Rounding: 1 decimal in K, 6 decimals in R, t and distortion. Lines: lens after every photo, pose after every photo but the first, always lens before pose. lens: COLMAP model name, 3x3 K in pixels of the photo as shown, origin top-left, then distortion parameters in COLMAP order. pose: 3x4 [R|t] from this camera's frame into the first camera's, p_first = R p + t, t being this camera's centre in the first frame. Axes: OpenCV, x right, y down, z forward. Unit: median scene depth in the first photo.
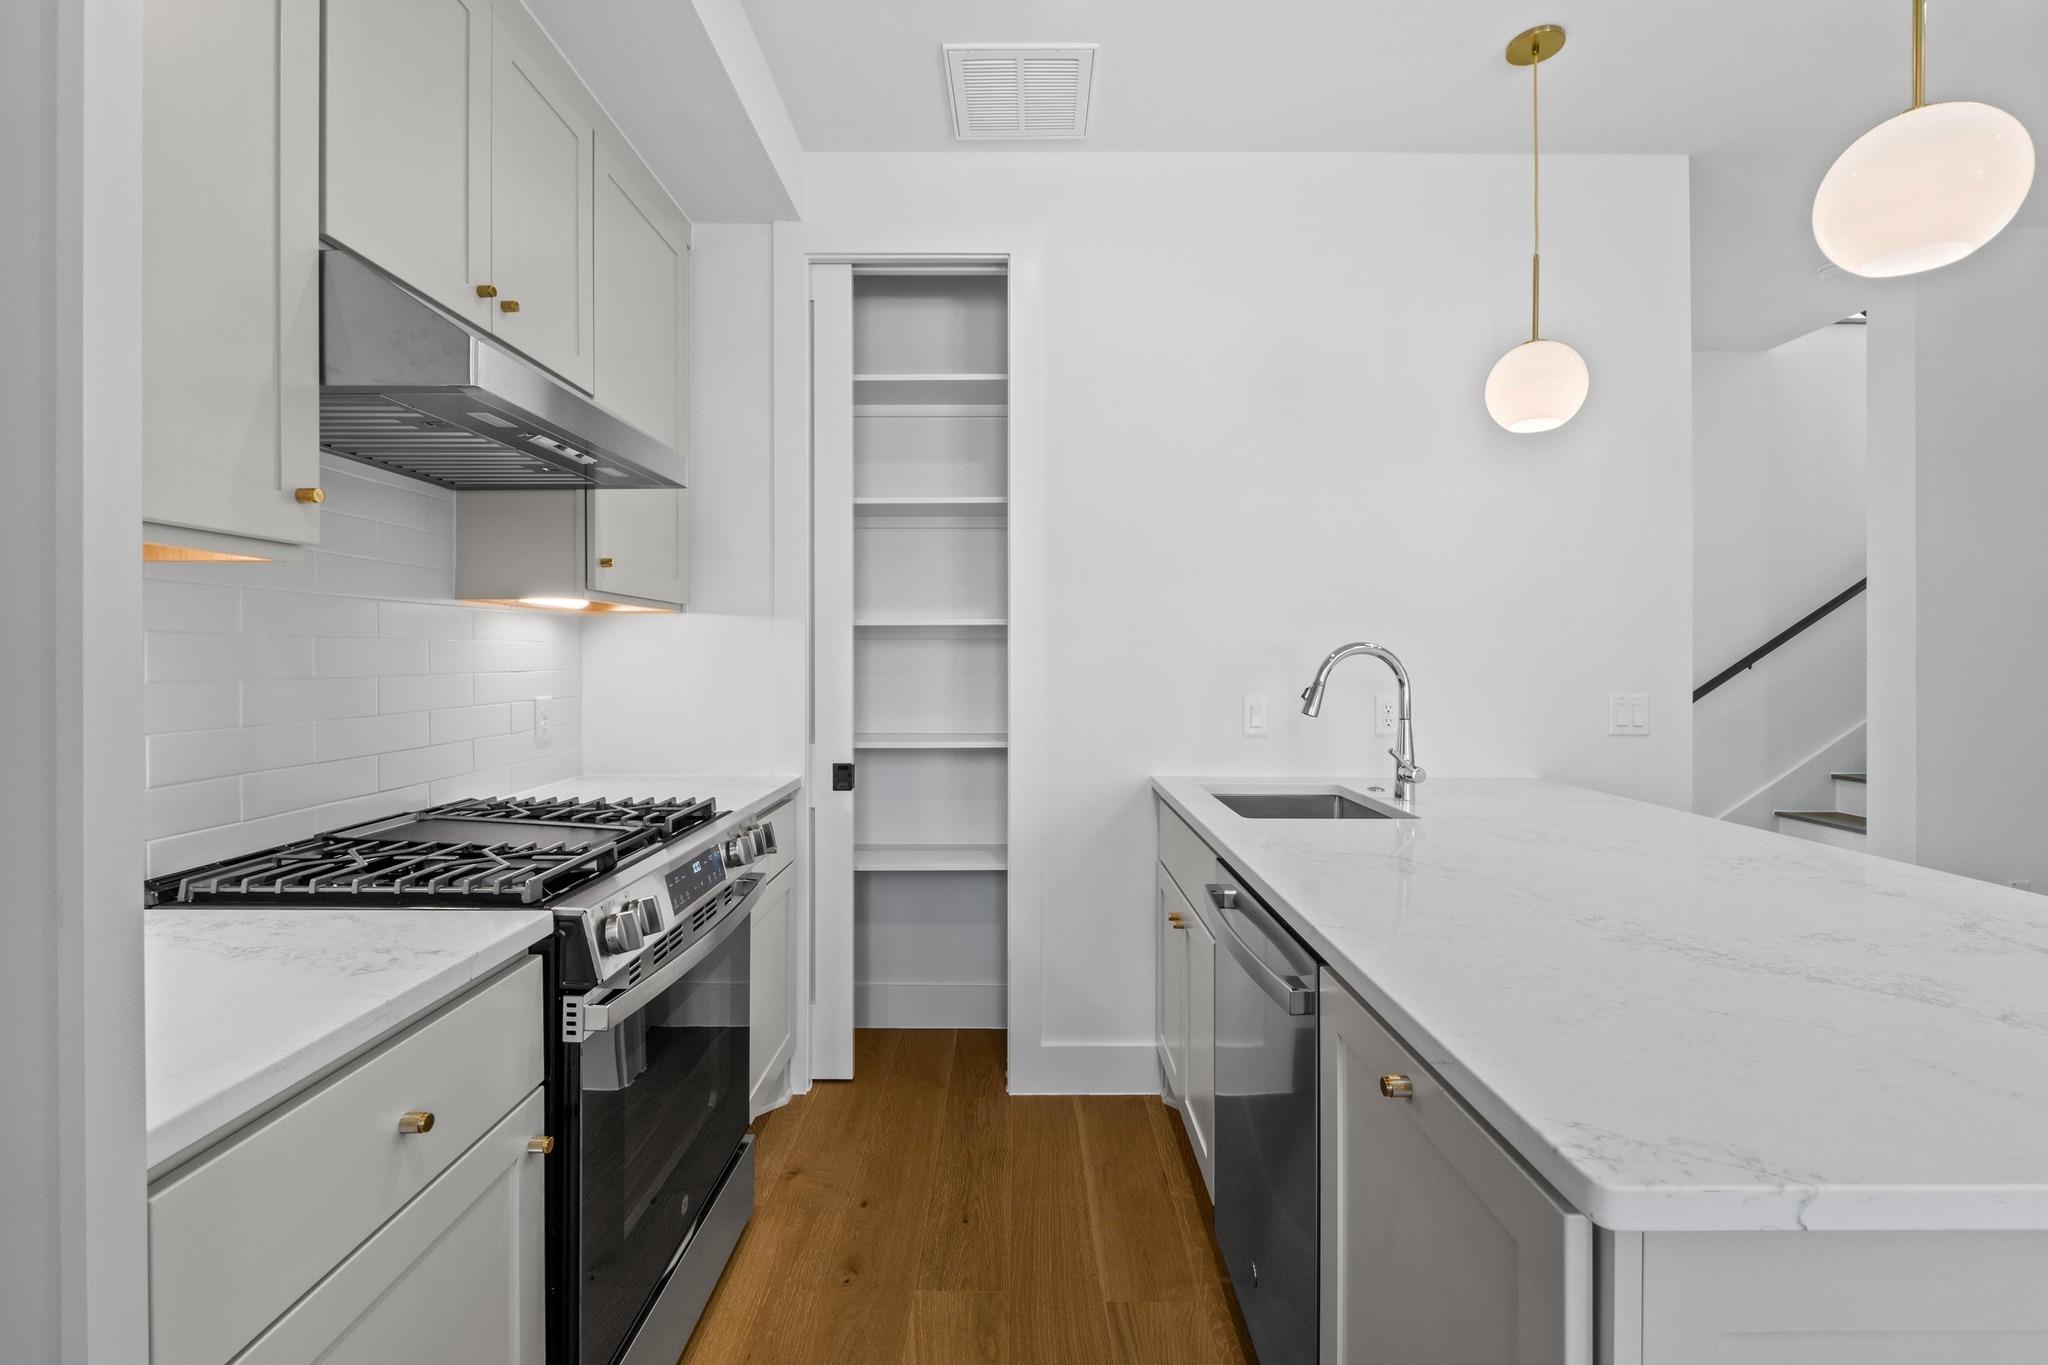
lens RADIAL K [[874.8, 0, 1000.7], [0, 874.8, 656.9], [0, 0, 1]] dist [-0.005970, 0.000393]
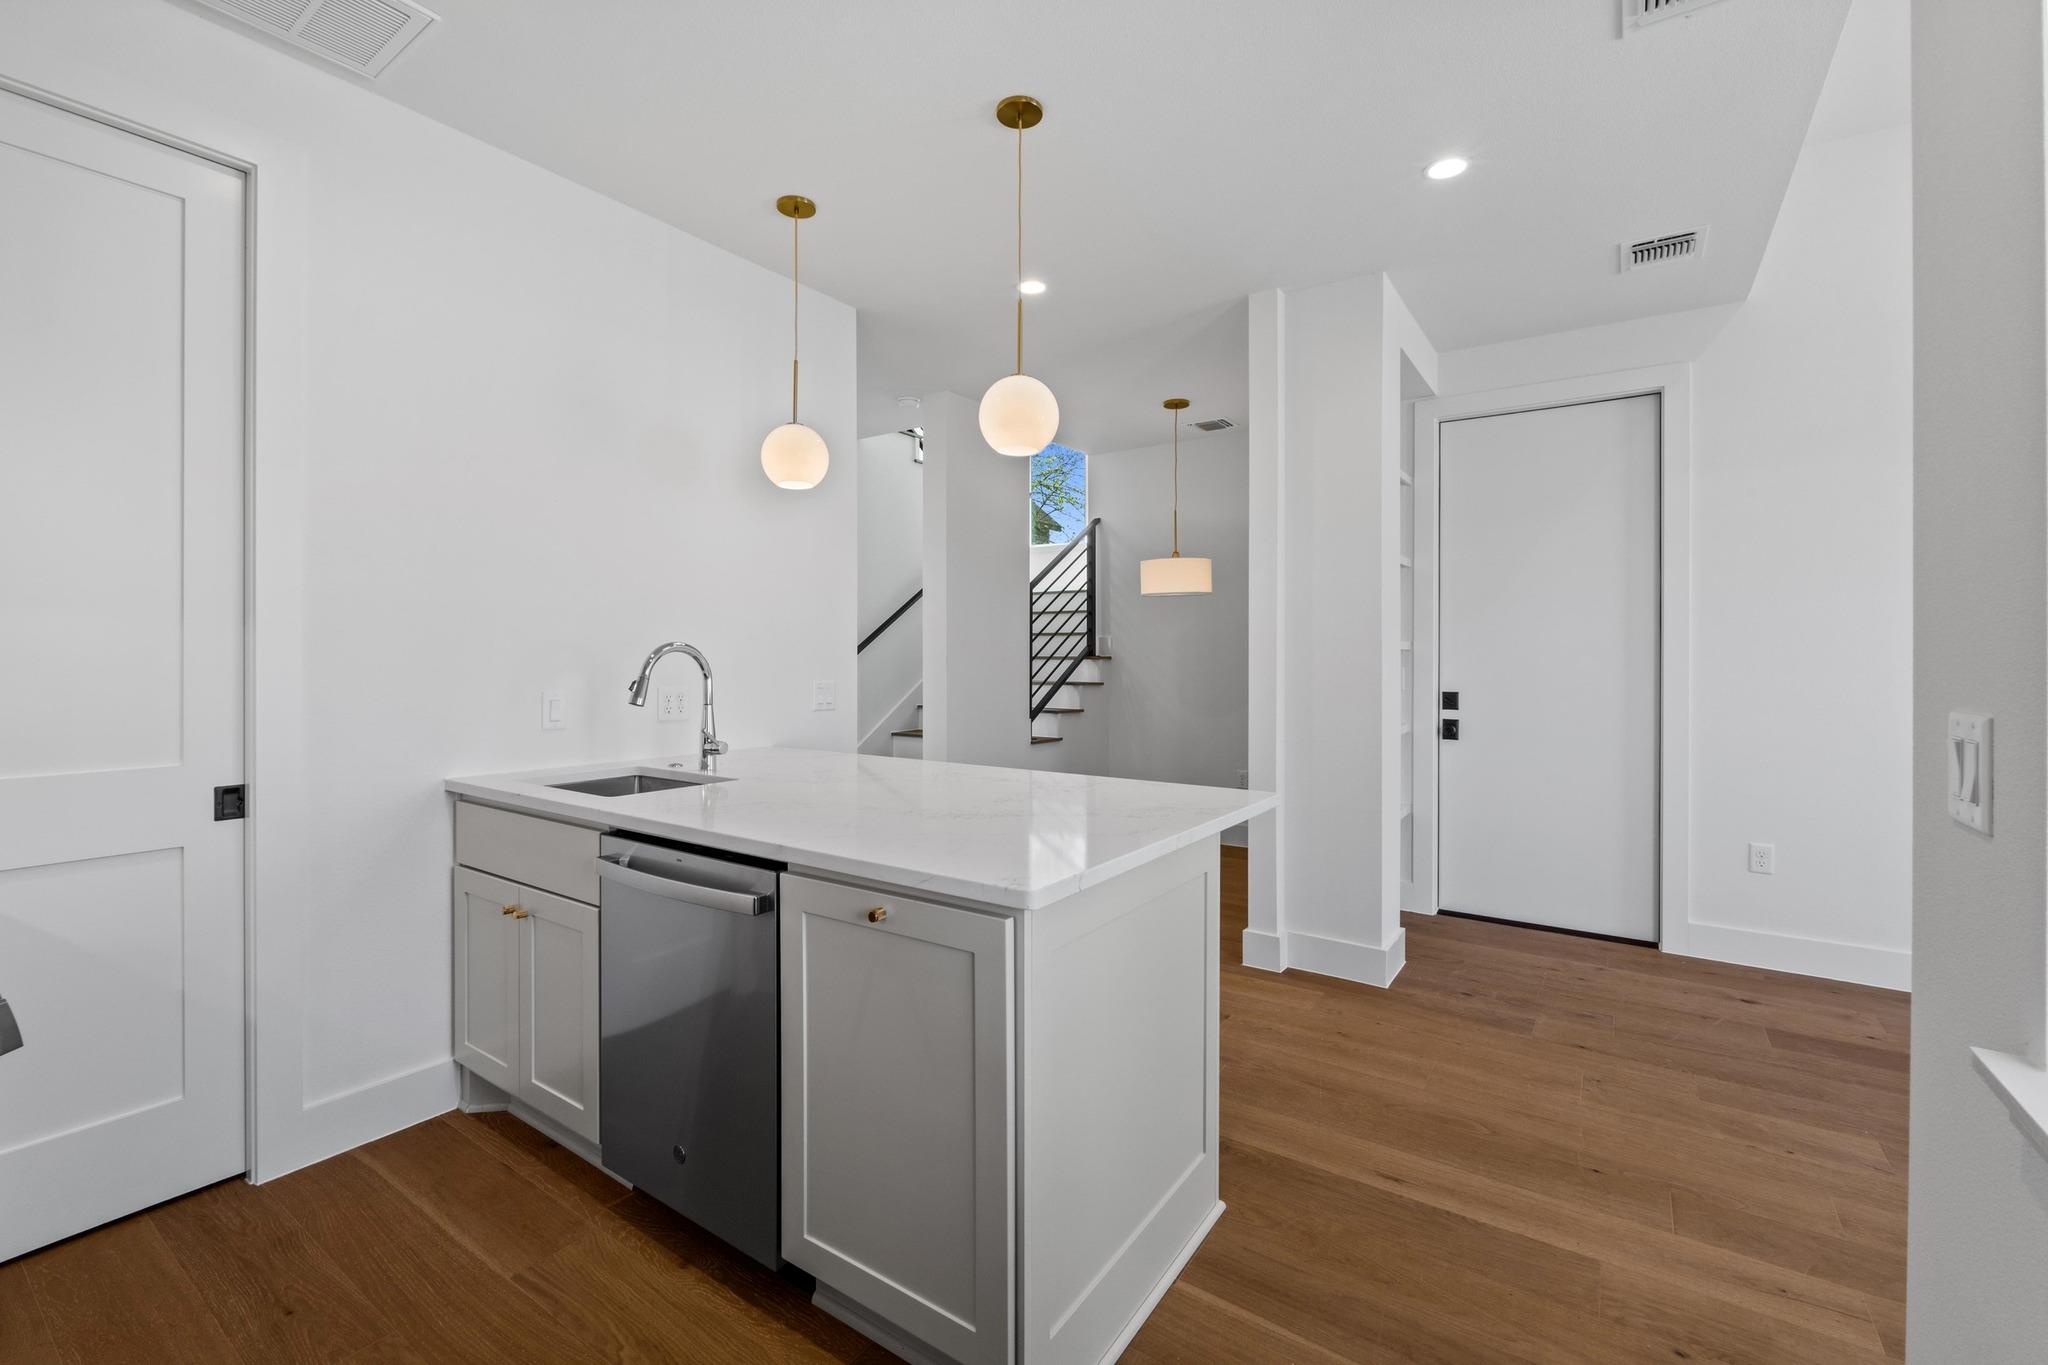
lens RADIAL K [[874.8, 0, 1015.7], [0, 874.8, 647.8], [0, 0, 1]] dist [-0.005970, 0.000393]
pose [[0.572875, 0.004337, 0.819632, -0.307609], [-0.003103, 0.999990, -0.003123, -0.006918], [-0.819637, -0.000754, 0.572882, -0.068537]]
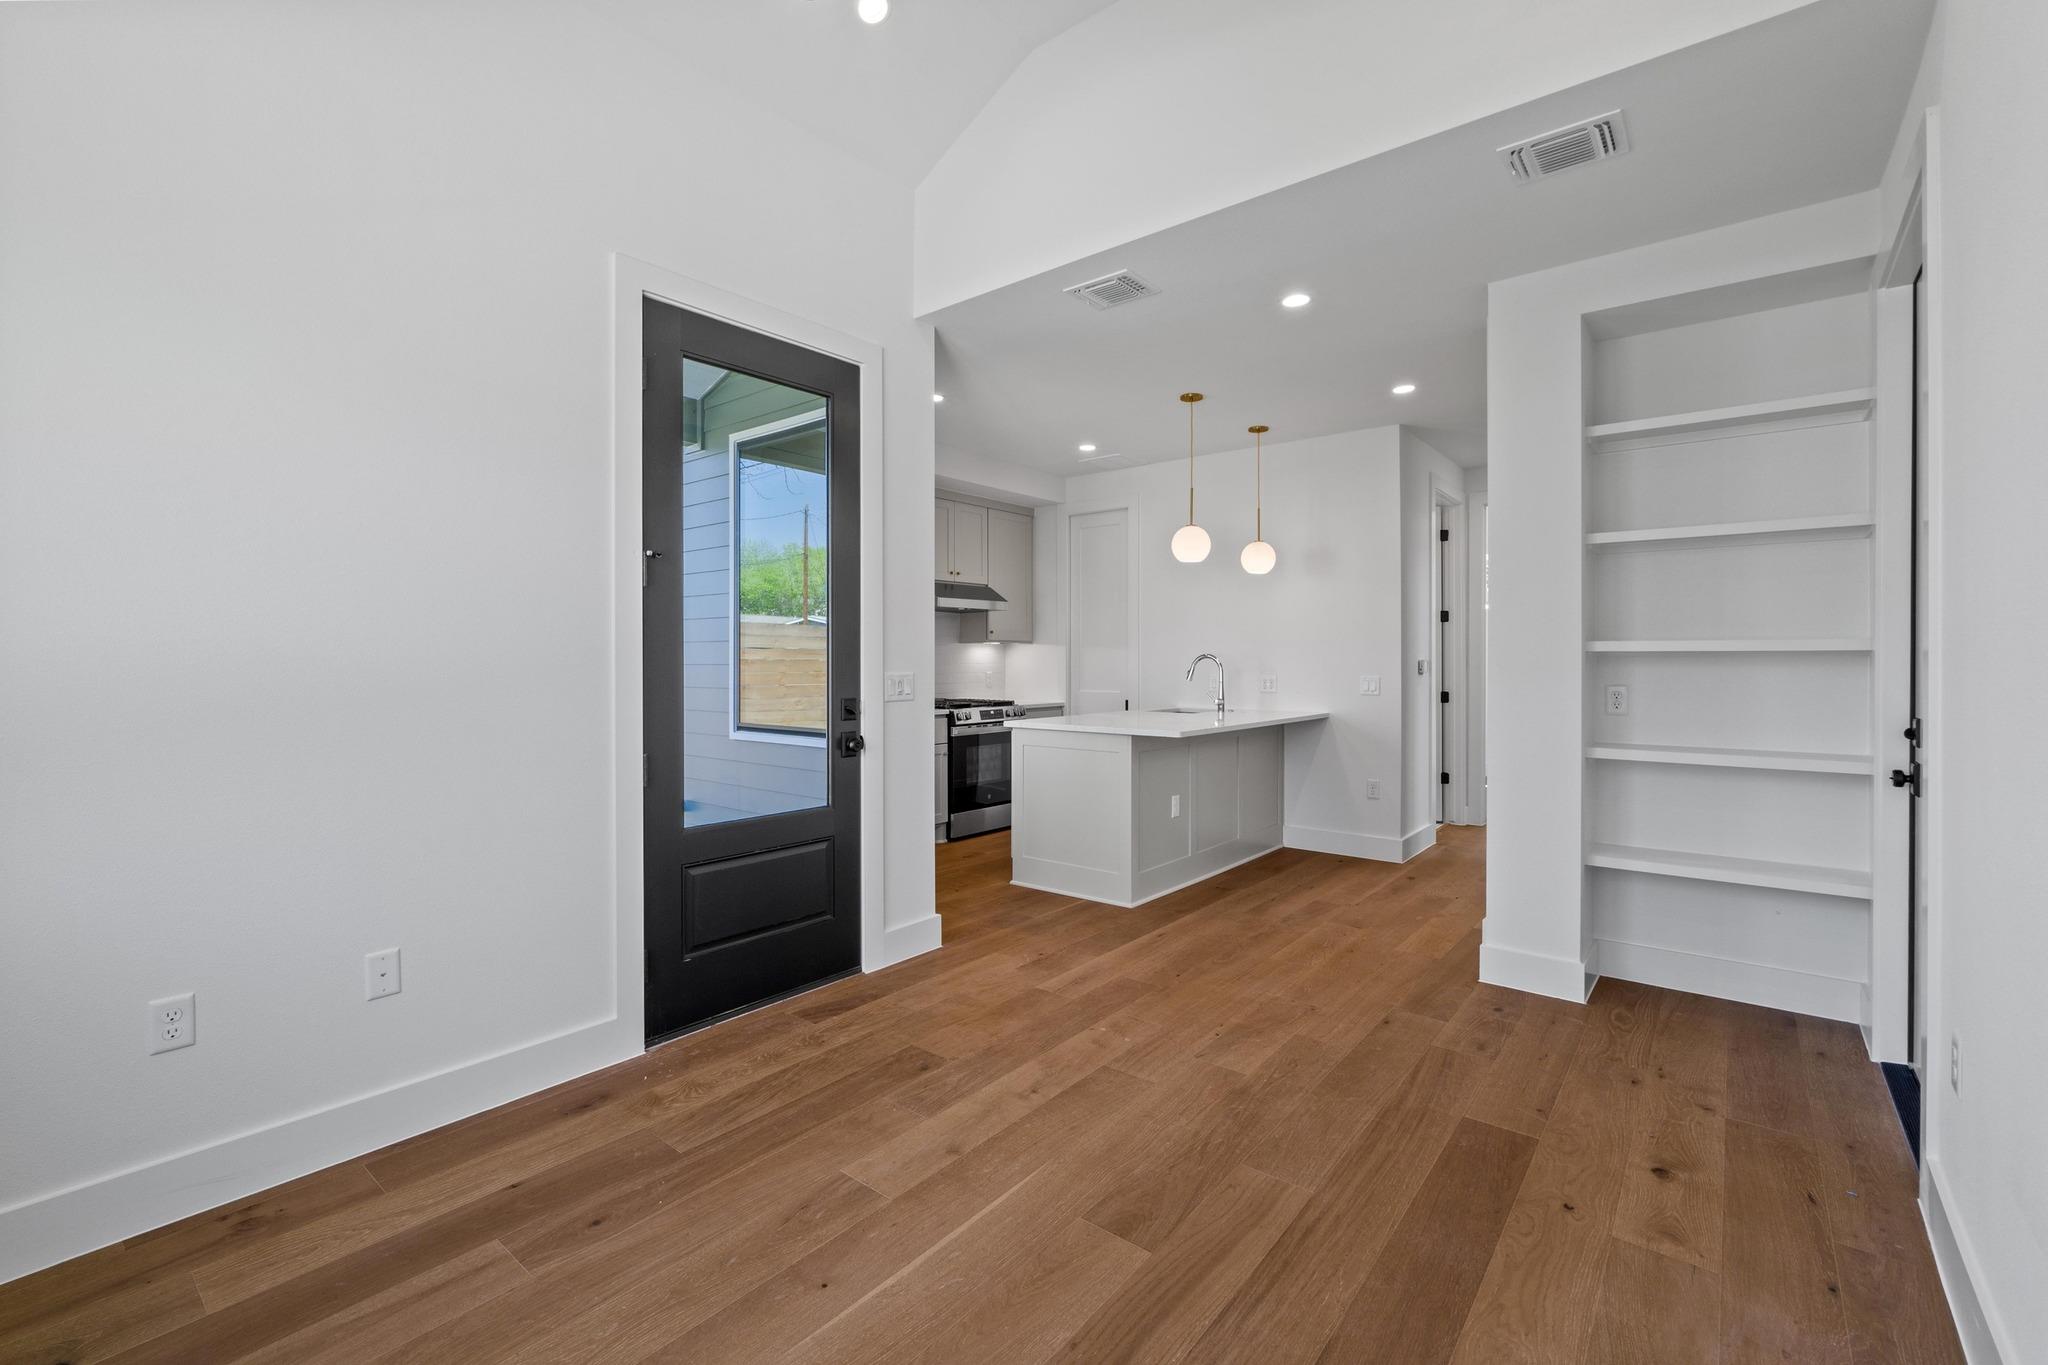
lens RADIAL K [[874.8, 0, 1030.5], [0, 874.8, 660.7], [0, 0, 1]] dist [-0.005970, 0.000393]
pose [[0.776626, 0.000281, -0.629962, 1.746925], [0.000625, 0.999999, 0.001216, 0.000277], [0.629962, -0.001338, 0.776625, -1.506829]]
